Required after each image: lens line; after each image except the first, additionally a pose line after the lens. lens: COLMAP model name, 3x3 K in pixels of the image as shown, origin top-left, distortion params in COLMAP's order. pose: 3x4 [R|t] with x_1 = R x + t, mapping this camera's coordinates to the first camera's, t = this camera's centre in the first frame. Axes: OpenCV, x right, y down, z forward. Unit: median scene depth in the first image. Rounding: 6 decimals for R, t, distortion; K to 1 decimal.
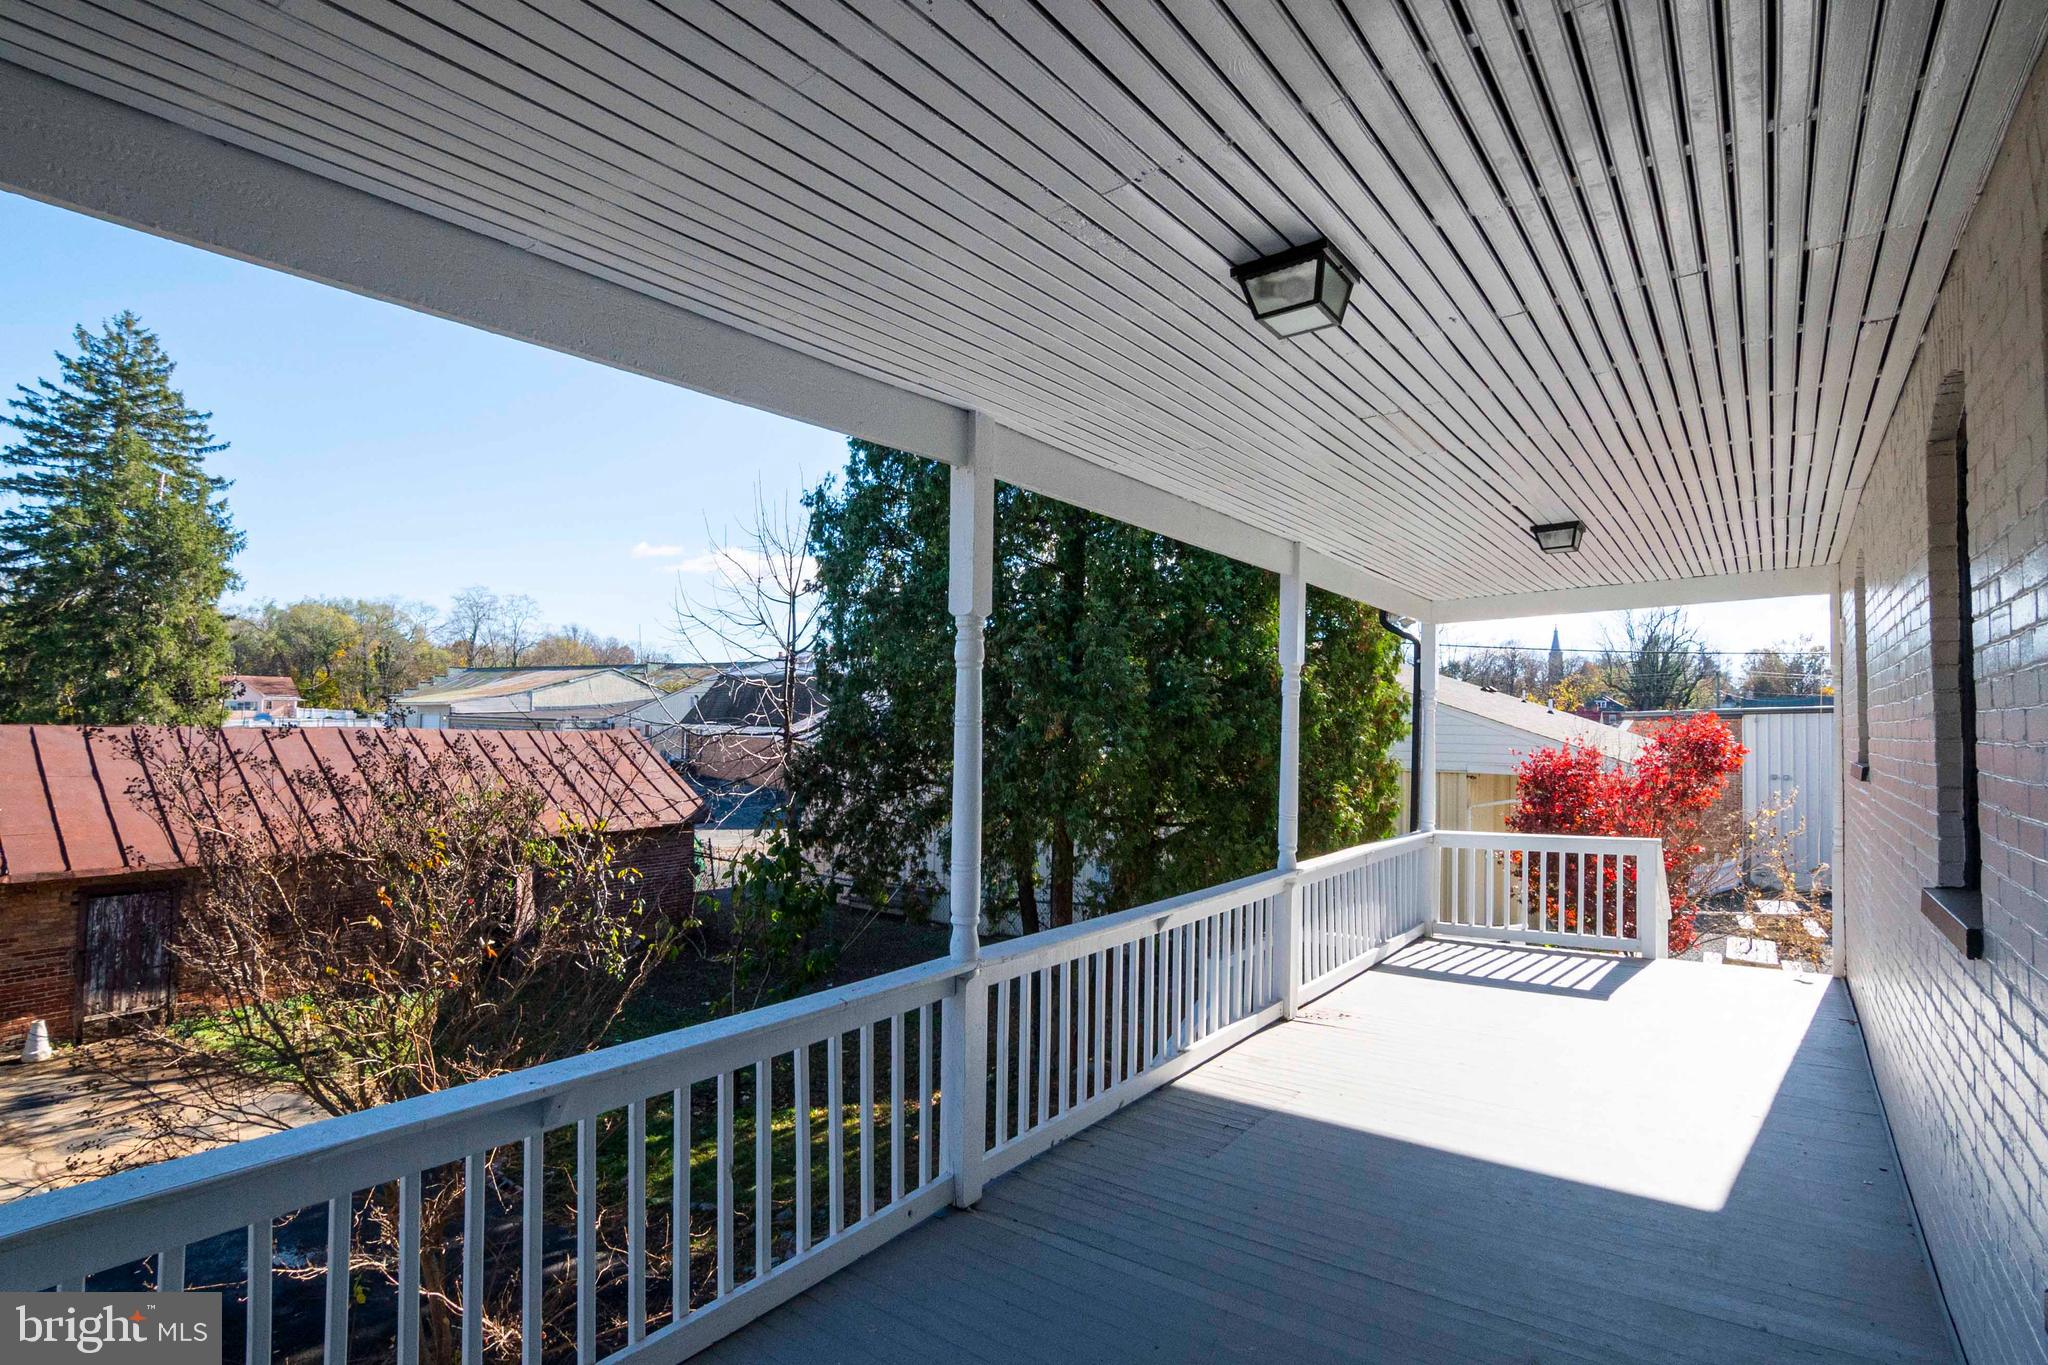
lens RADIAL K [[979.4, 0, 1025.8], [0, 979.4, 725.4], [0, 0, 1]] dist [0.027209, 0.000436]
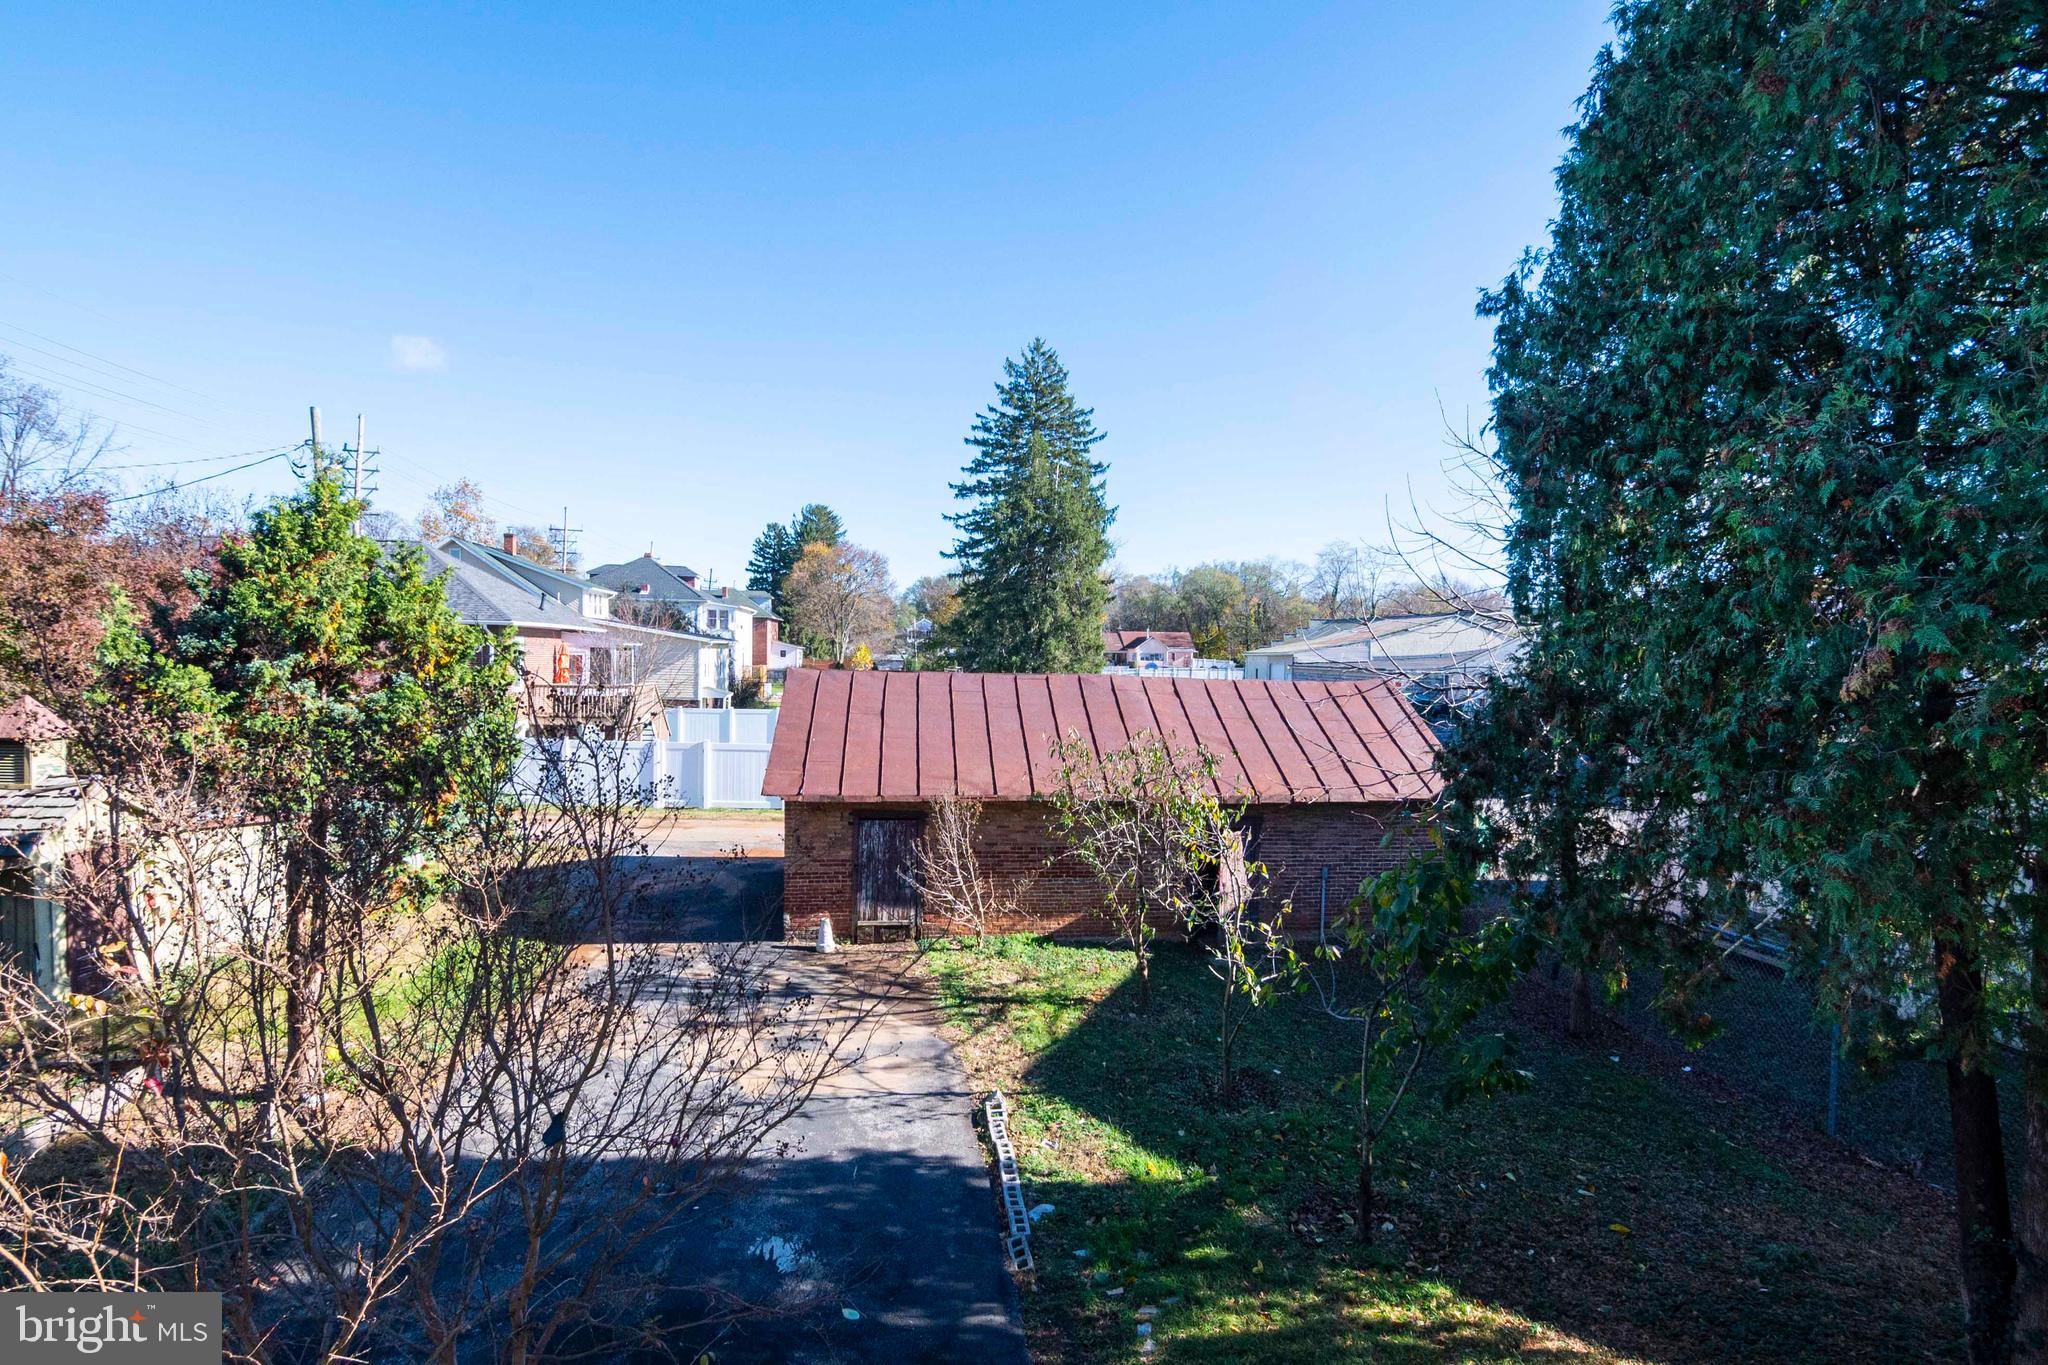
lens RADIAL K [[1010.1, 0, 1015.0], [0, 1010.1, 690.0], [0, 0, 1]] dist [-0.014195, 0.001837]
pose [[0.674269, 0.020445, -0.738203, 0.015366], [-0.010191, 0.999779, 0.018381, -0.000141], [0.738416, -0.004871, 0.674328, 0.130246]]
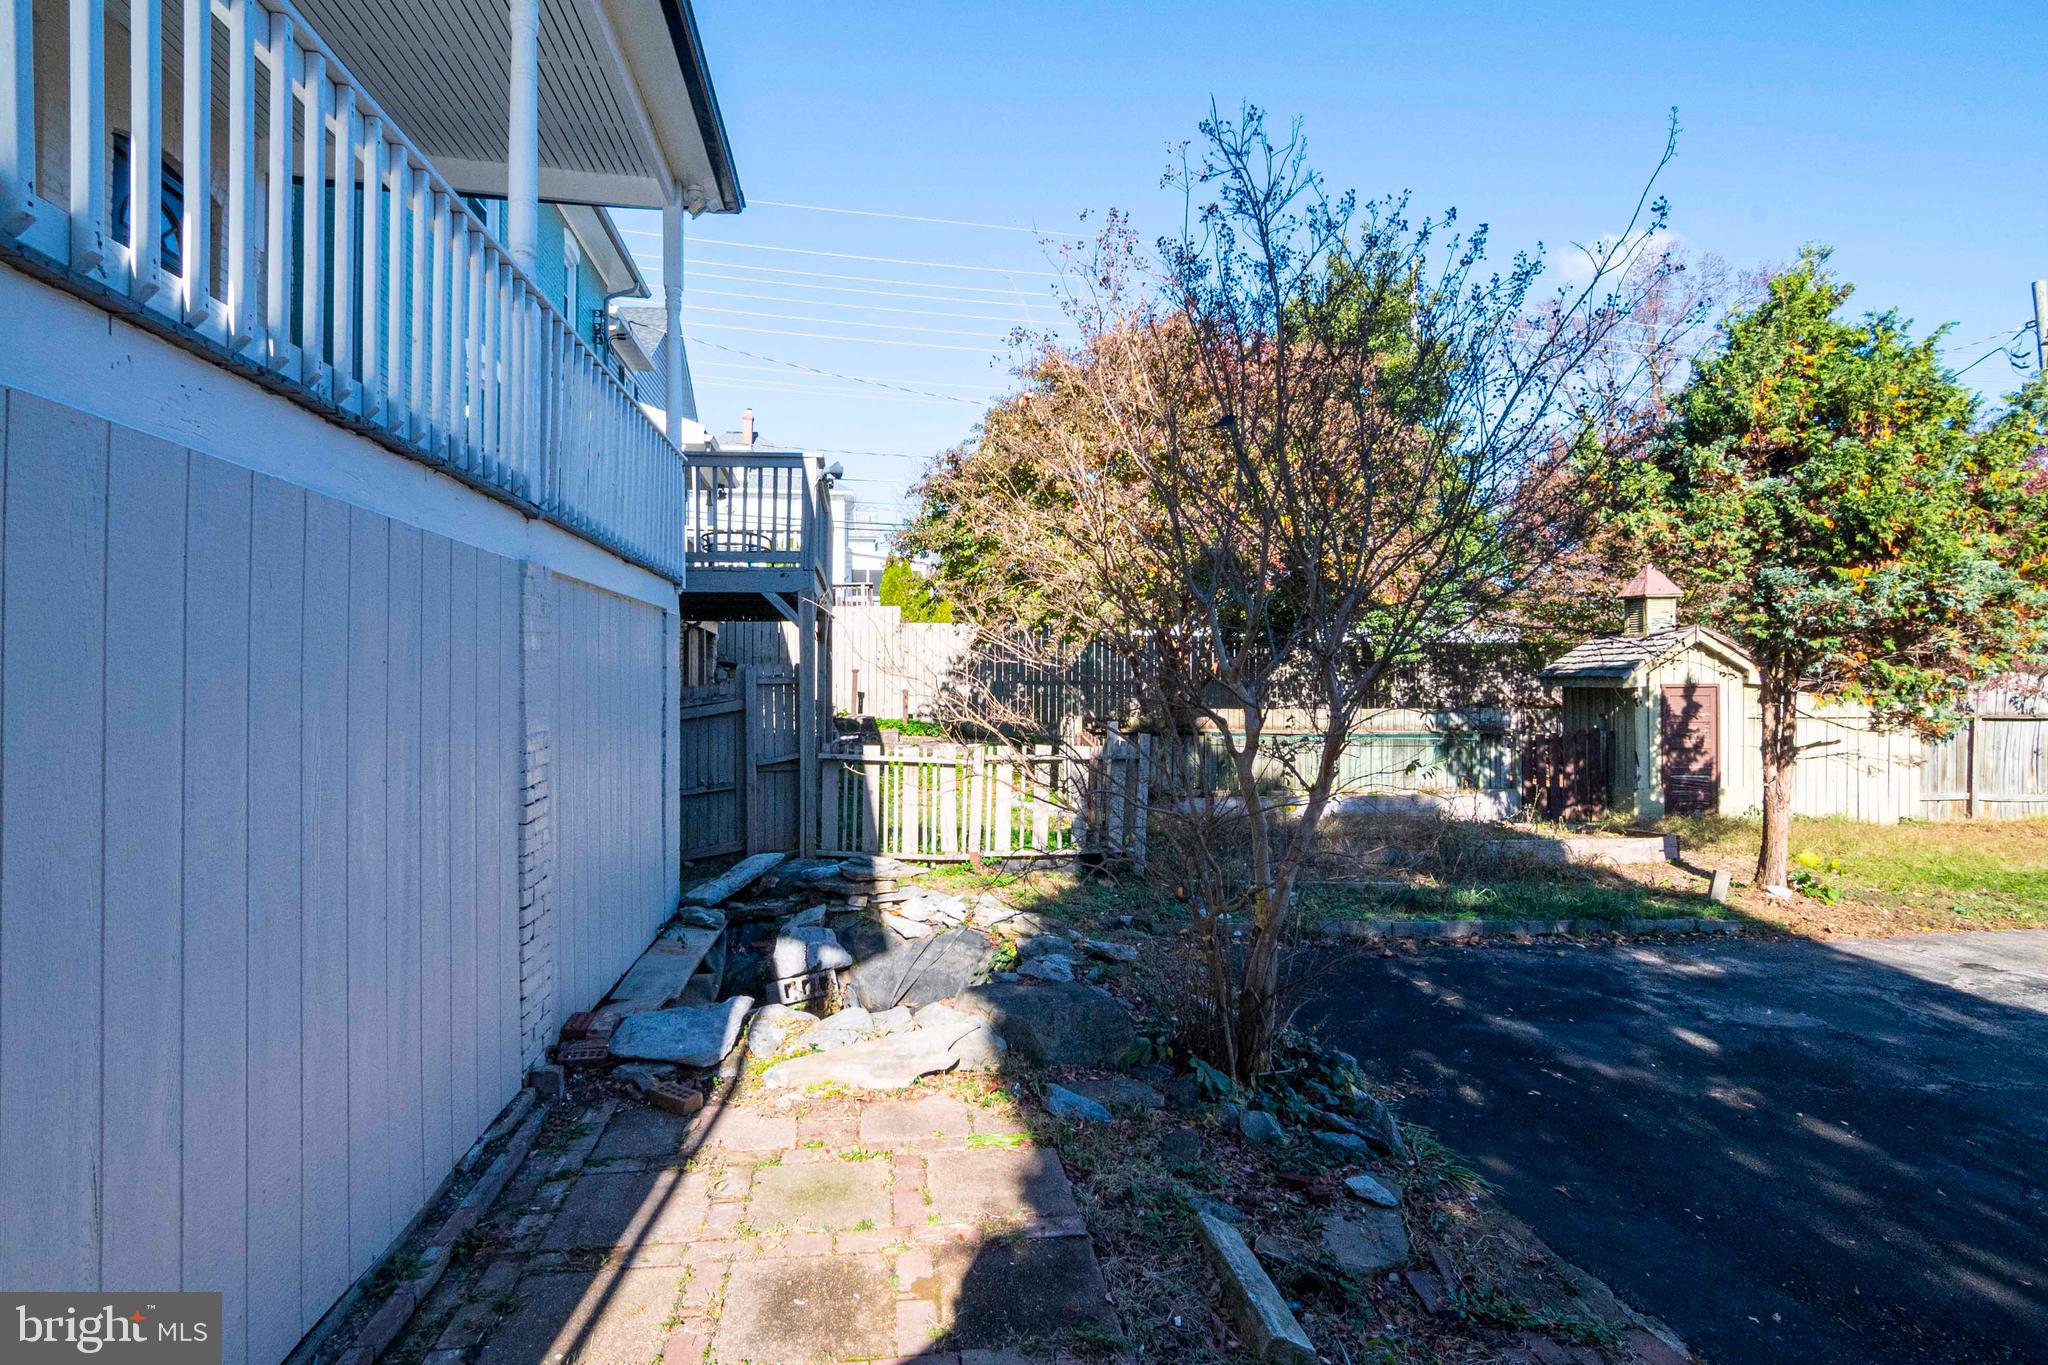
lens RADIAL K [[1010.1, 0, 1015.0], [0, 1010.1, 690.0], [0, 0, 1]] dist [-0.014195, 0.001837]
pose [[-0.707167, -0.006326, -0.707018, 0.028903], [-0.004993, 0.999980, -0.003954, 0.061382], [0.707028, 0.000734, -0.707185, 0.213724]]
